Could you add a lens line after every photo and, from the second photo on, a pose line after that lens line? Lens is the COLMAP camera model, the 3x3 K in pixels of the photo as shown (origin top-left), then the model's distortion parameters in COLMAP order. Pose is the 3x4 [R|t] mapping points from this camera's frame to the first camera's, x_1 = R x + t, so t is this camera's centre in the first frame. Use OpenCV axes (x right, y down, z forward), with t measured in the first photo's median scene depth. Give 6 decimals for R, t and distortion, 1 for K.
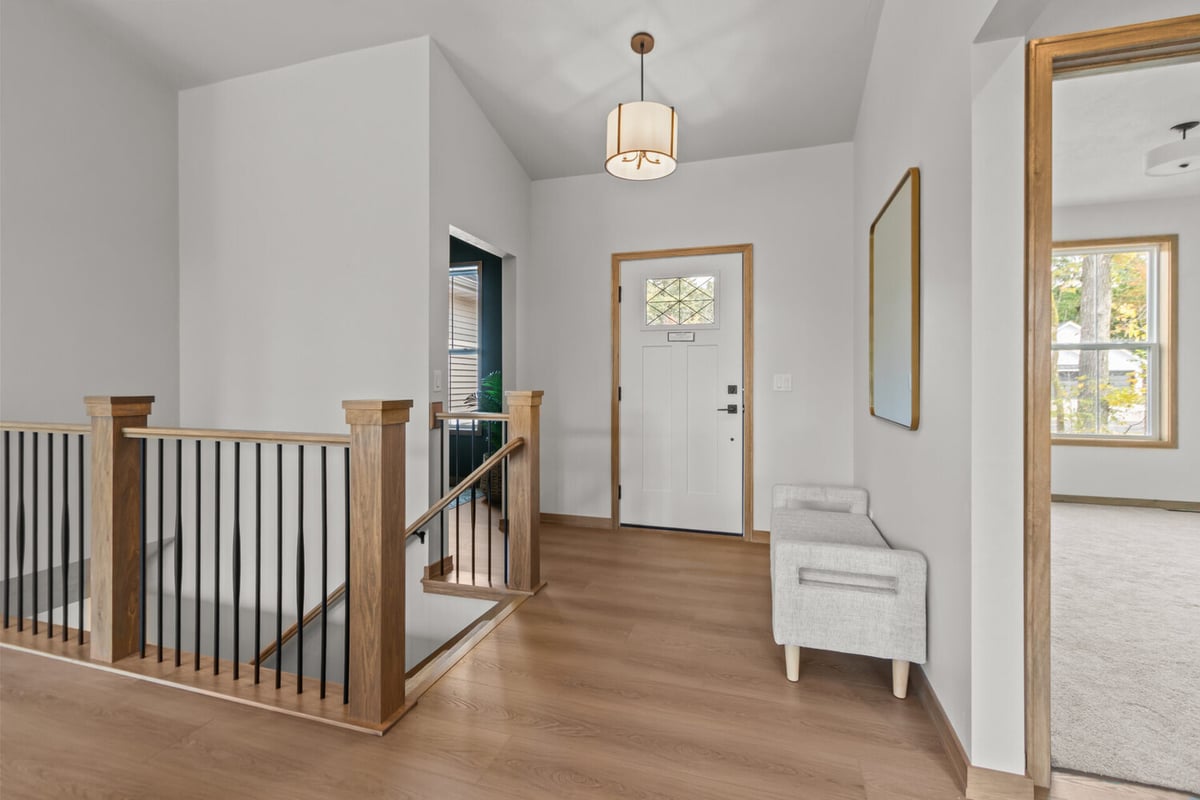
lens RADIAL K [[542.2, 0, 597.8], [0, 542.2, 377.3], [0, 0, 1]] dist [0.001672, -0.000045]
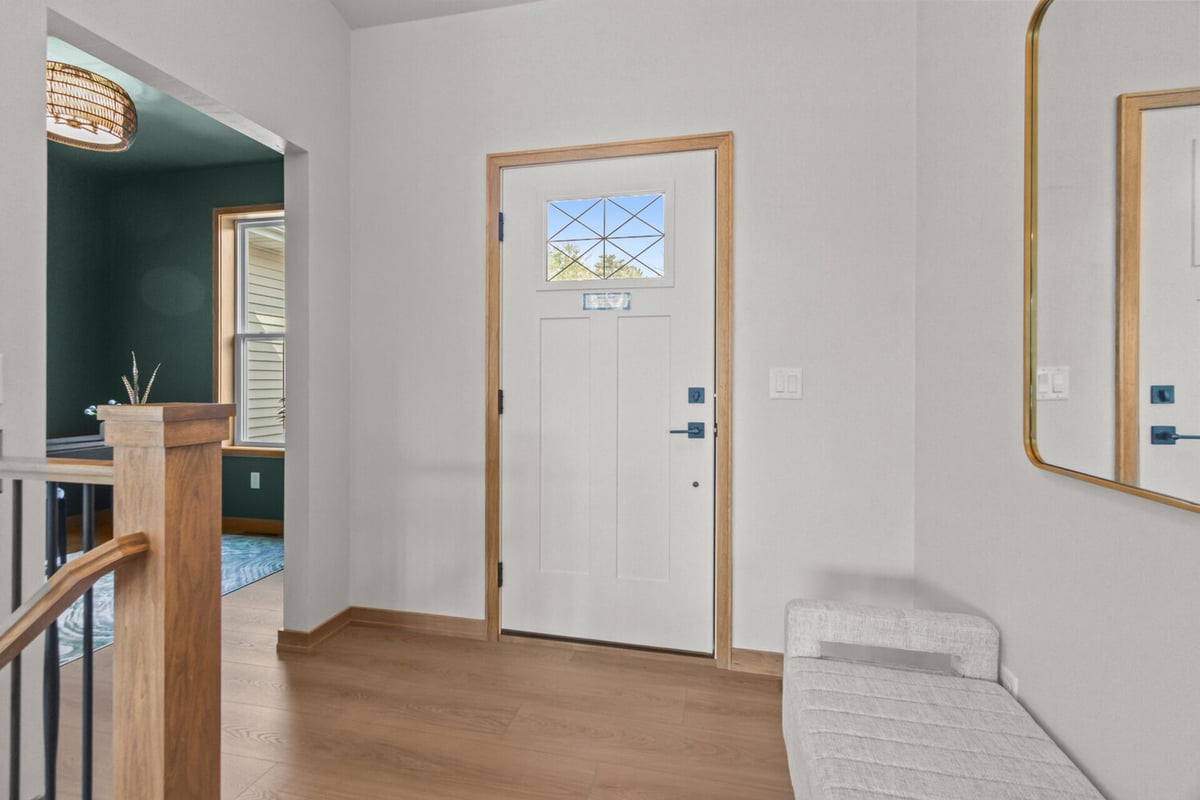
lens RADIAL K [[547.4, 0, 602.5], [0, 547.4, 380.6], [0, 0, 1]] dist [0.005296, 0.000144]
pose [[0.995511, 0.000871, 0.094639, 0.093764], [-0.001860, 0.999945, 0.010368, 0.001960], [-0.094625, -0.010498, 0.995458, 0.424350]]
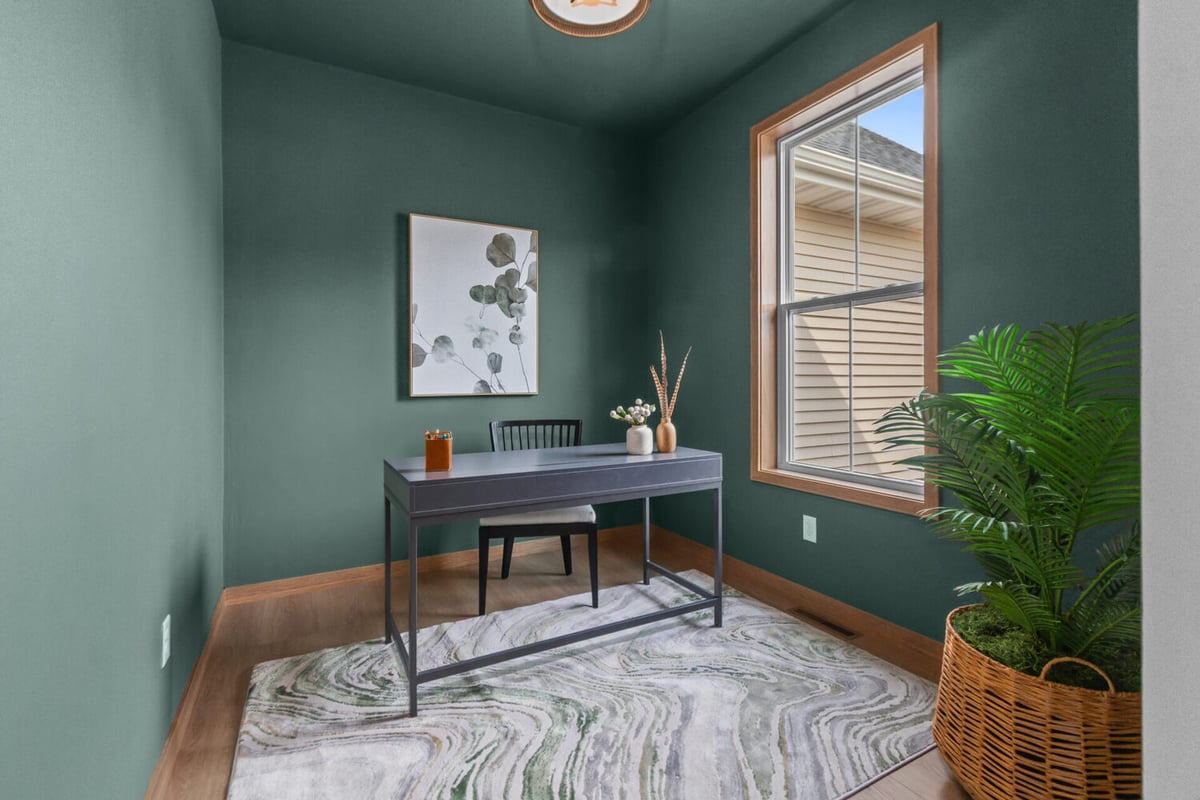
lens RADIAL K [[542.2, 0, 597.8], [0, 542.2, 377.3], [0, 0, 1]] dist [0.001672, -0.000045]
pose [[0.723804, -0.006928, -0.689971, -0.187612], [0.009911, 0.999951, 0.000356, 0.017044], [0.689935, -0.007096, 0.723837, 0.858913]]
